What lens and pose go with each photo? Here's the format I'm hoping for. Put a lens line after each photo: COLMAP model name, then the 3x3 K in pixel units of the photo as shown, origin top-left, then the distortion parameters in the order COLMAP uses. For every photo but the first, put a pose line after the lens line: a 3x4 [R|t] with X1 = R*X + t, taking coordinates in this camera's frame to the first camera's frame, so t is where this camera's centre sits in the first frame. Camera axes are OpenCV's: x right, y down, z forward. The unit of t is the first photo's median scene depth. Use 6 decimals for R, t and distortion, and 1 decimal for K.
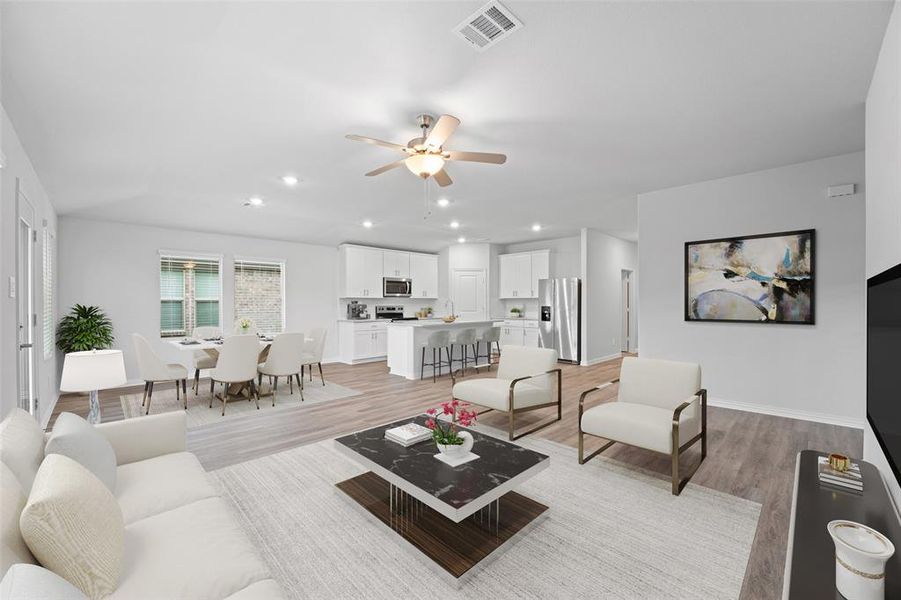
lens RADIAL K [[363.9, 0, 444.5], [0, 363.9, 302.1], [0, 0, 1]] dist [0.001668, 0.000485]
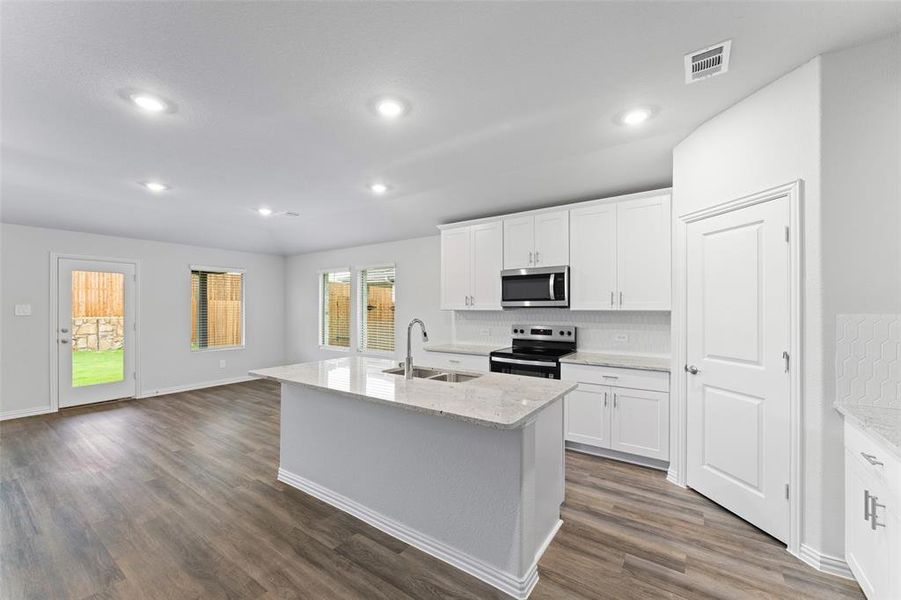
lens RADIAL K [[363.9, 0, 445.4], [0, 363.9, 301.7], [0, 0, 1]] dist [0.001668, 0.000485]
pose [[0.176131, -0.017623, -0.984209, 0.359495], [-0.000668, 0.999837, -0.018022, -0.015505], [0.984367, 0.003832, 0.176091, 0.911292]]
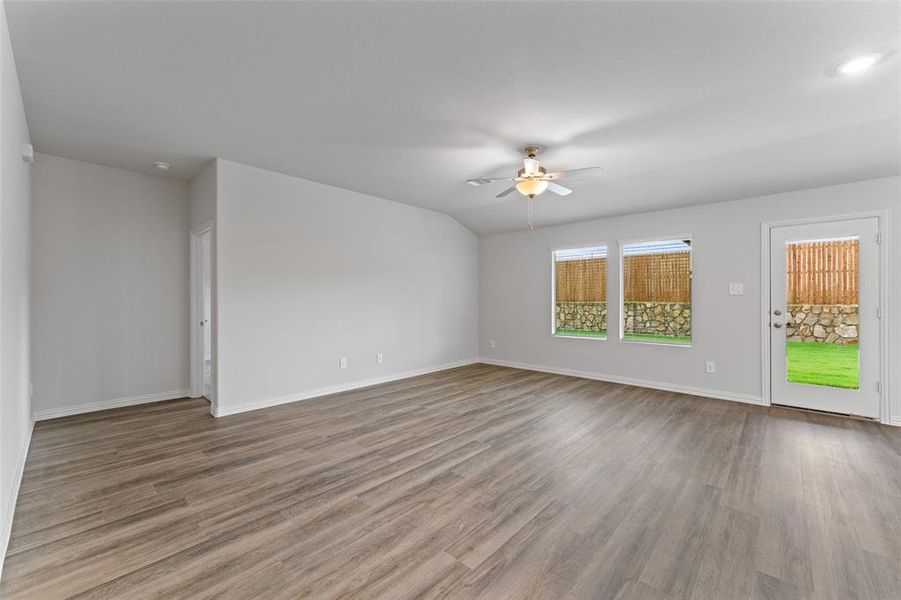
lens RADIAL K [[363.9, 0, 448.2], [0, 363.9, 299.0], [0, 0, 1]] dist [0.001668, 0.000485]
pose [[-0.998384, -0.002293, -0.056783, 0.118652], [-0.002464, 0.999993, 0.002937, 0.003998], [0.056776, 0.003072, -0.998382, 0.875266]]
